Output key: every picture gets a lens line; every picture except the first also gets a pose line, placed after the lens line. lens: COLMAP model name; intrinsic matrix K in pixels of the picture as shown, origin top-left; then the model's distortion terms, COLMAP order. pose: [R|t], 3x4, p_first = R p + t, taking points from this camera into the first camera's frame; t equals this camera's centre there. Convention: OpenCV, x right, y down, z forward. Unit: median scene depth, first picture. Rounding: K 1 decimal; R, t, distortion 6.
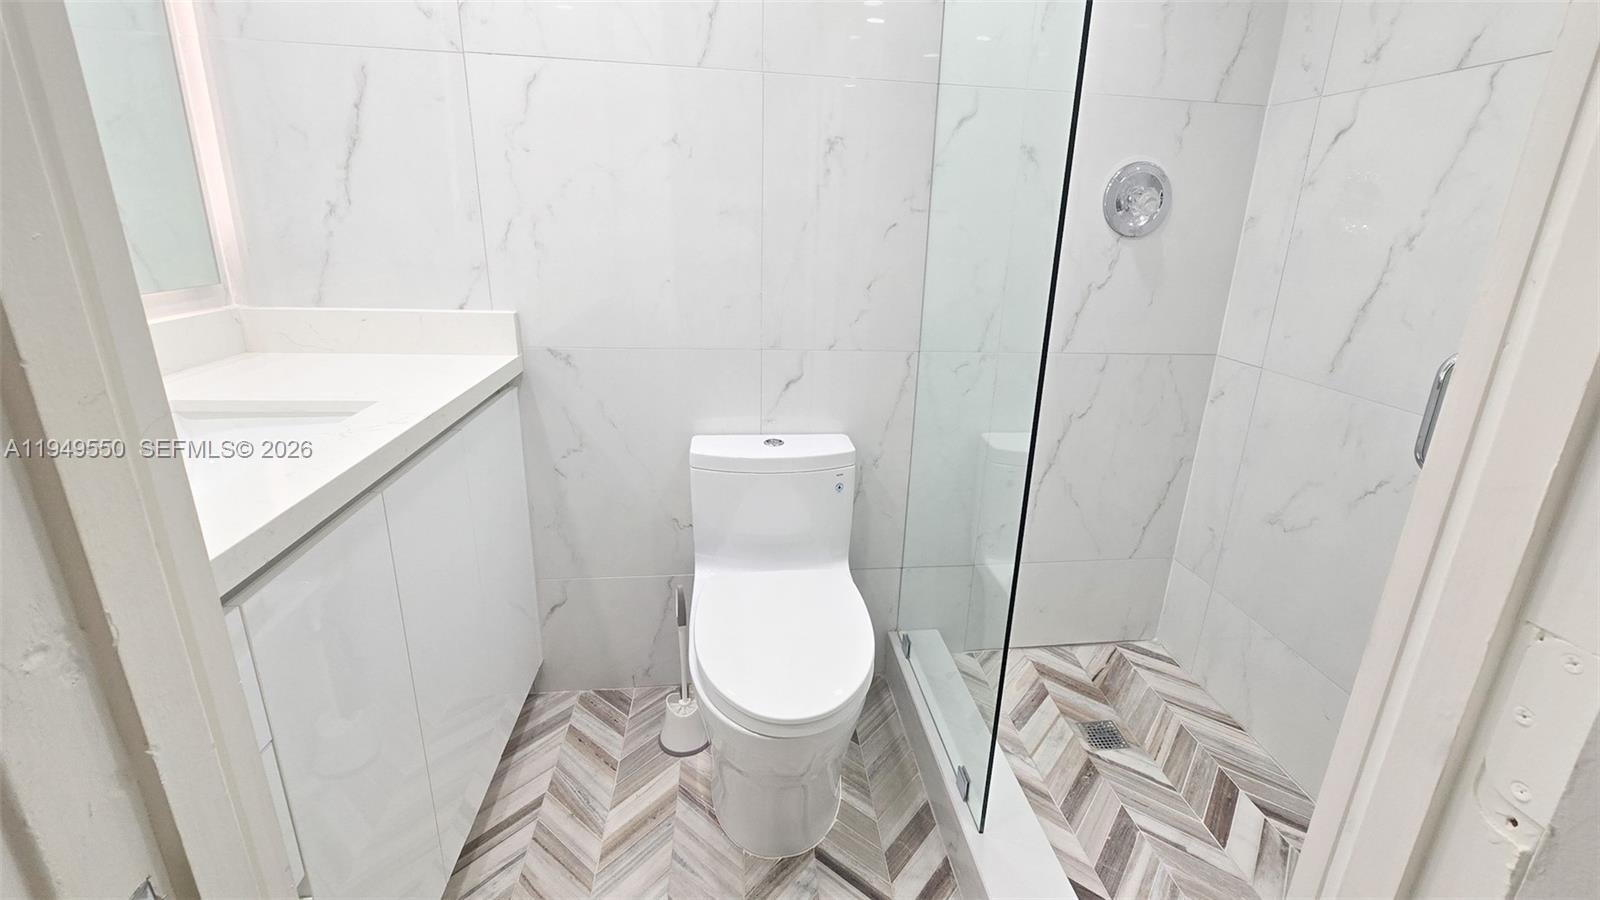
lens RADIAL K [[696.6, 0, 832.9], [0, 696.6, 448.1], [0, 0, 1]] dist [-0.006216, 0.000112]
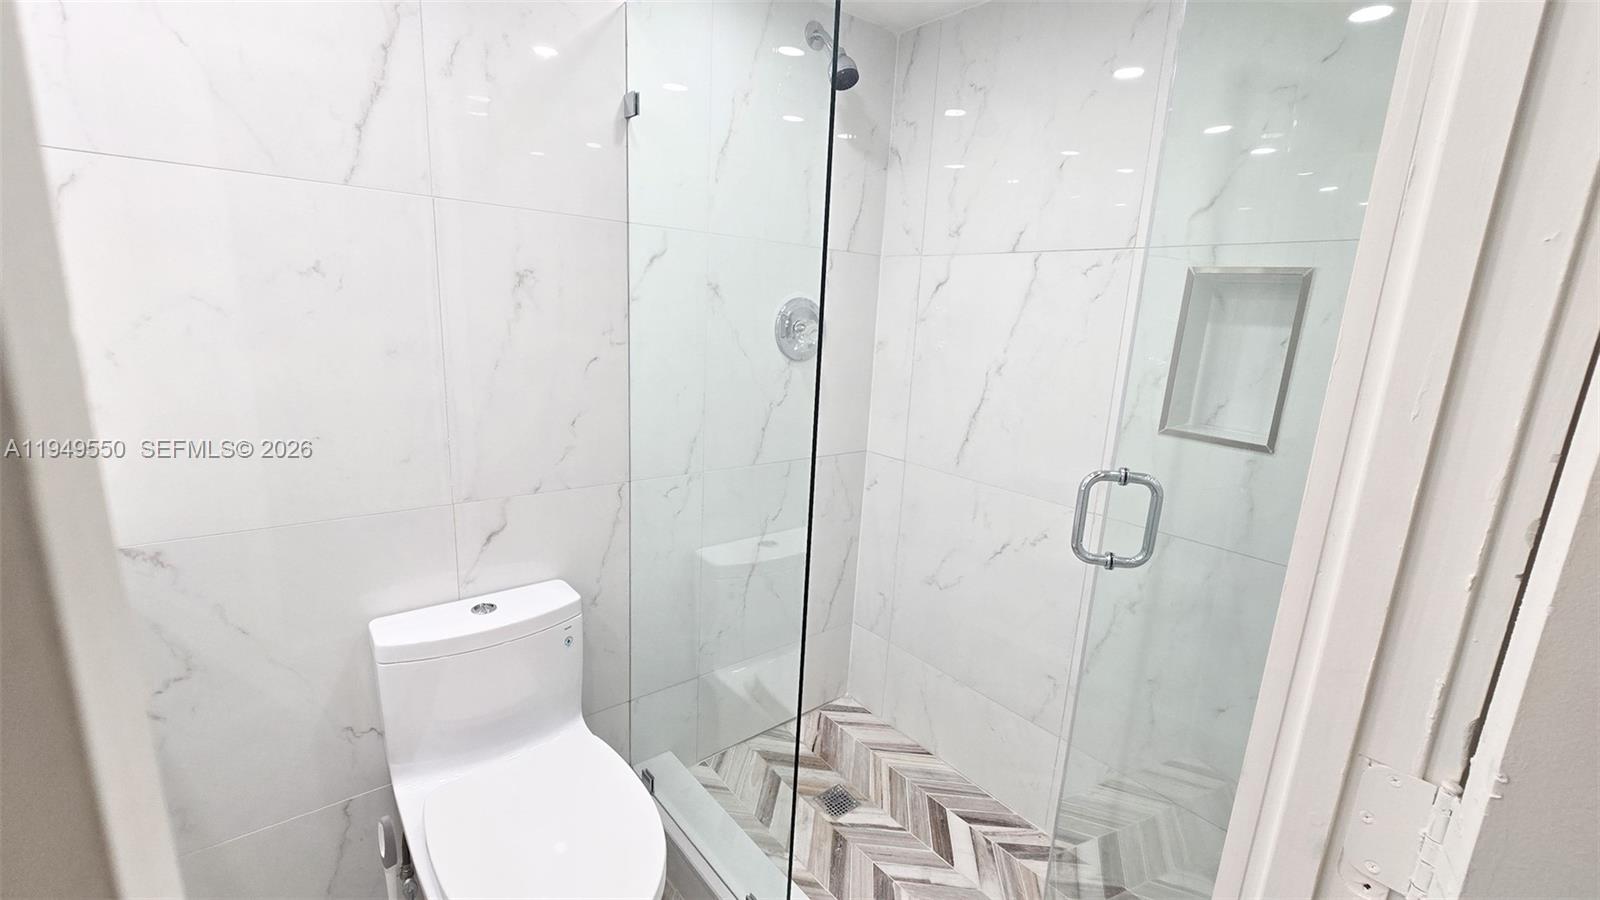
lens RADIAL K [[667.3, 0, 797.3], [0, 667.3, 457.3], [0, 0, 1]] dist [-0.004370, -0.000249]
pose [[0.848477, -0.108688, 0.517952, -0.165932], [0.140824, 0.989767, -0.022995, -0.122082], [-0.510152, 0.092451, 0.855101, 0.073958]]
